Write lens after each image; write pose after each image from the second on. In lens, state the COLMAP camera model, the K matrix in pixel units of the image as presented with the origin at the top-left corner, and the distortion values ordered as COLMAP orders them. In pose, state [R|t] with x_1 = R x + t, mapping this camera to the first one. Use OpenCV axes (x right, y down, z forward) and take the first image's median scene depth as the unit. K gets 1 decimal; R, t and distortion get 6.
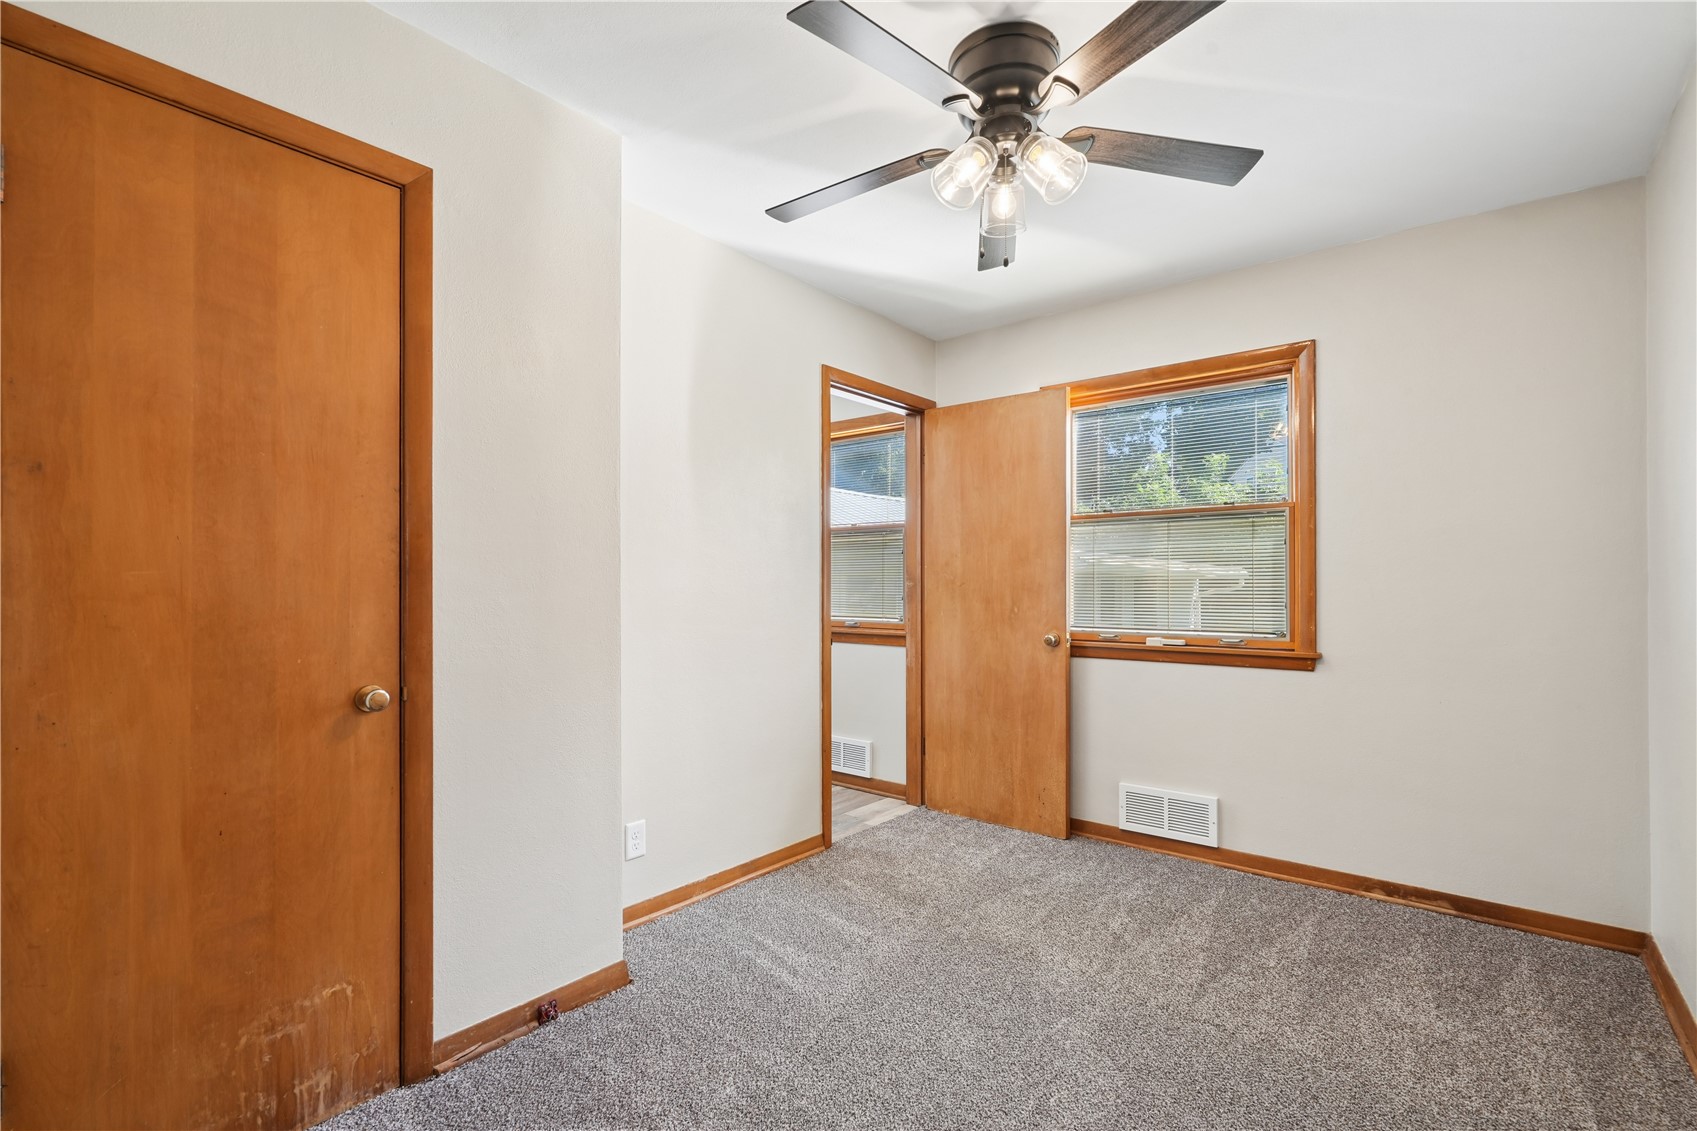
lens RADIAL K [[771.2, 0, 849.6], [0, 771.2, 575.4], [0, 0, 1]] dist [0.000138, 0.000348]
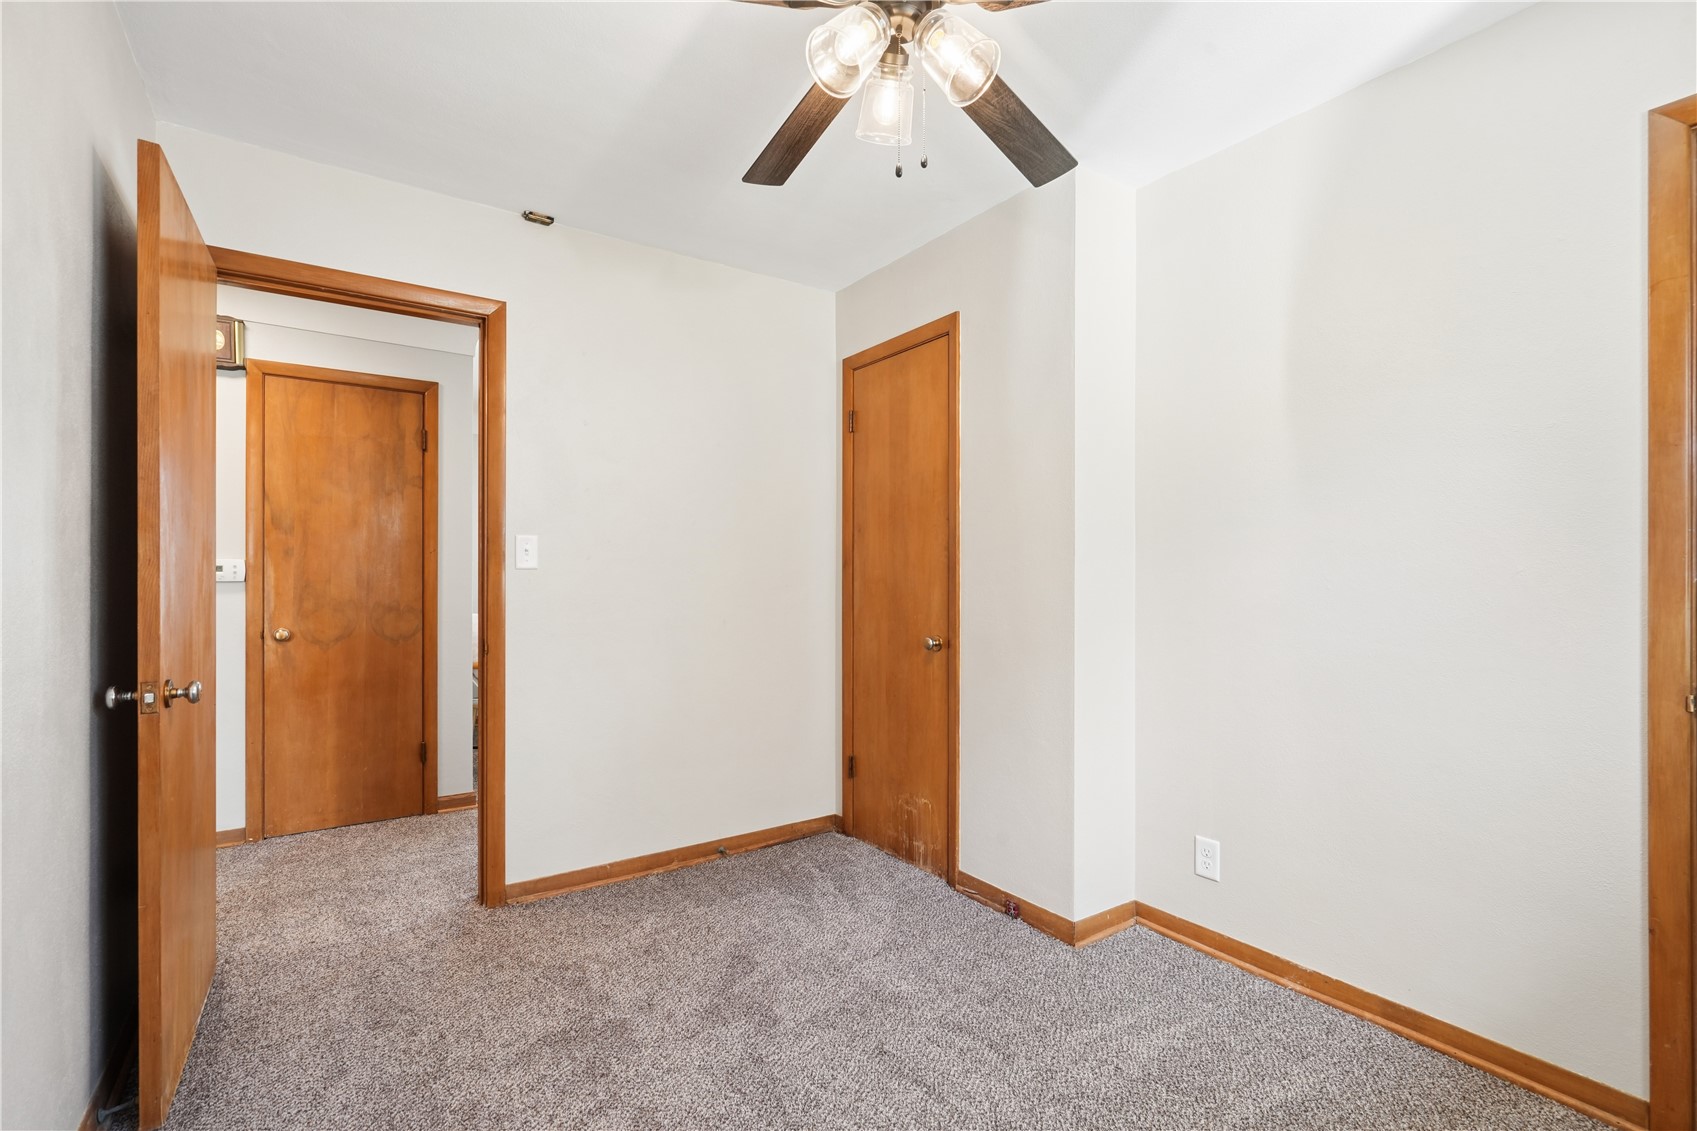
lens RADIAL K [[771.2, 0, 849.6], [0, 771.2, 575.4], [0, 0, 1]] dist [0.000138, 0.000348]
pose [[-0.259848, -0.001440, -0.965648, 1.109345], [0.003569, 0.999991, -0.002451, 0.012770], [0.965643, -0.004083, -0.259841, 1.286968]]
